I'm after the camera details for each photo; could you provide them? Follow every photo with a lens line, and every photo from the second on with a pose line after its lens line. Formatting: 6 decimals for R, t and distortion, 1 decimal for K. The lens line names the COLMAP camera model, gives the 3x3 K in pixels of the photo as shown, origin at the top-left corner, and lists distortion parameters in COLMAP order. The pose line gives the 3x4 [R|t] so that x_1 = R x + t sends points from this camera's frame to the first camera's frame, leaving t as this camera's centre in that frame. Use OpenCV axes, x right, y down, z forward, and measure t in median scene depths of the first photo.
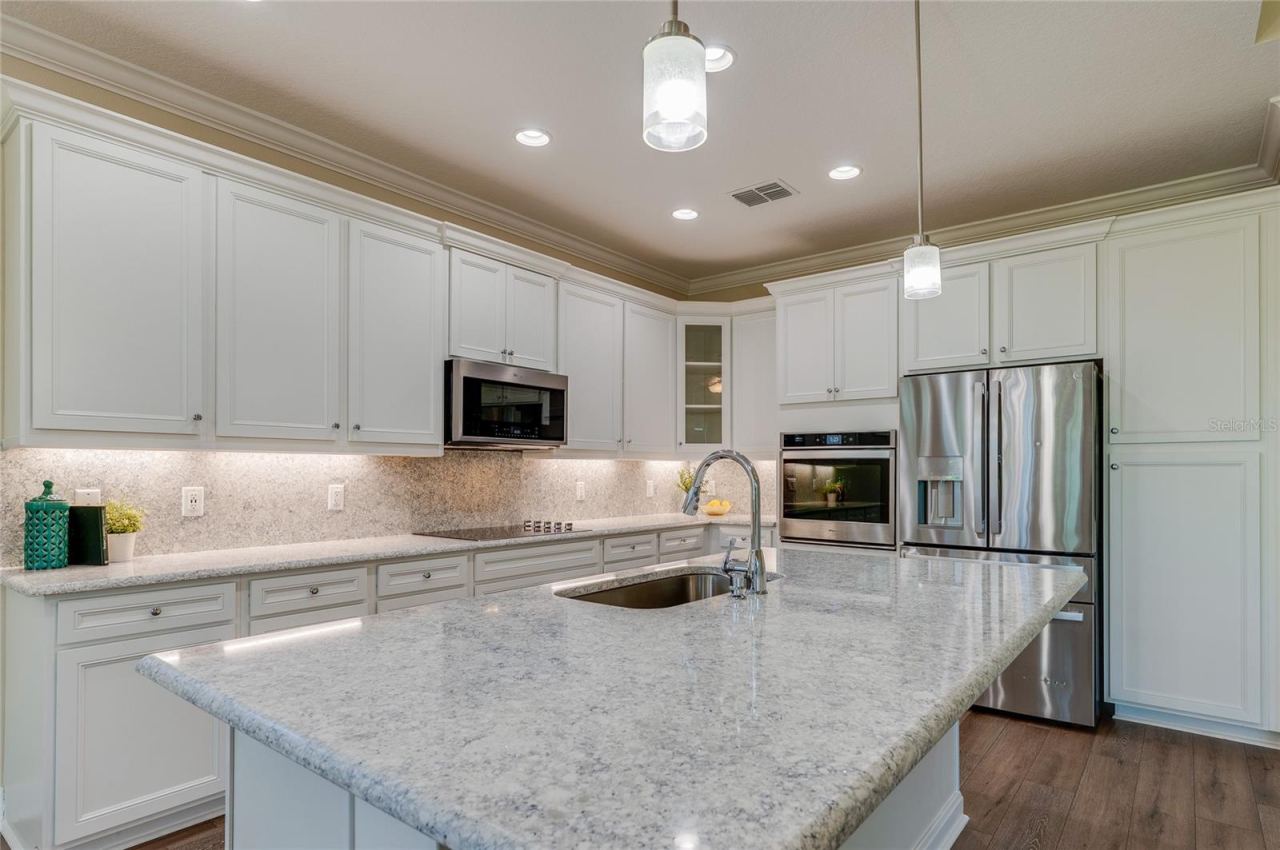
lens RADIAL K [[707.0, 0, 621.9], [0, 707.0, 468.7], [0, 0, 1]] dist [-0.007085, -0.000334]
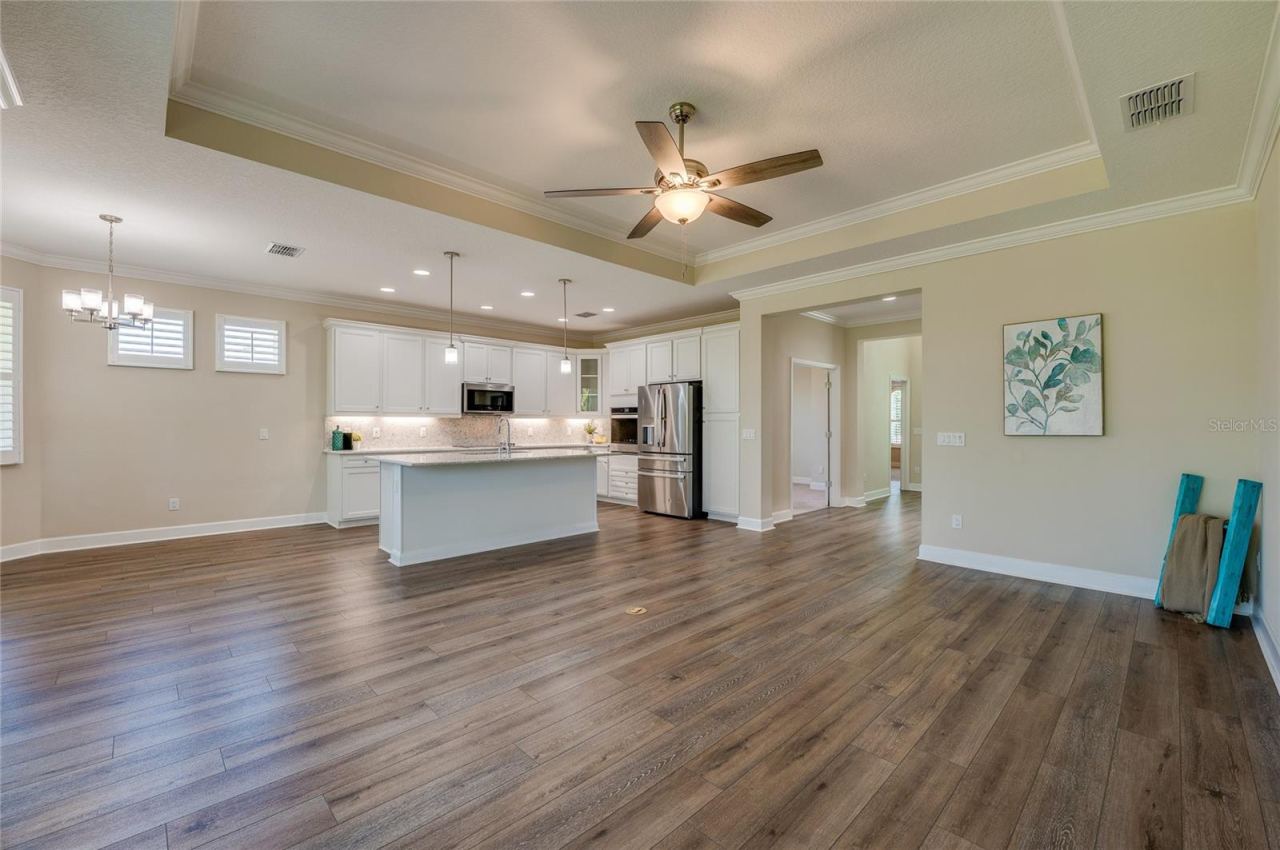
lens RADIAL K [[533.9, 0, 626.7], [0, 533.9, 429.4], [0, 0, 1]] dist [-0.016987, -0.000431]
pose [[0.993420, 0.002177, -0.114505, 0.600854], [-0.000760, 0.999923, 0.012420, 0.001330], [0.114523, -0.012252, 0.993345, -0.957124]]
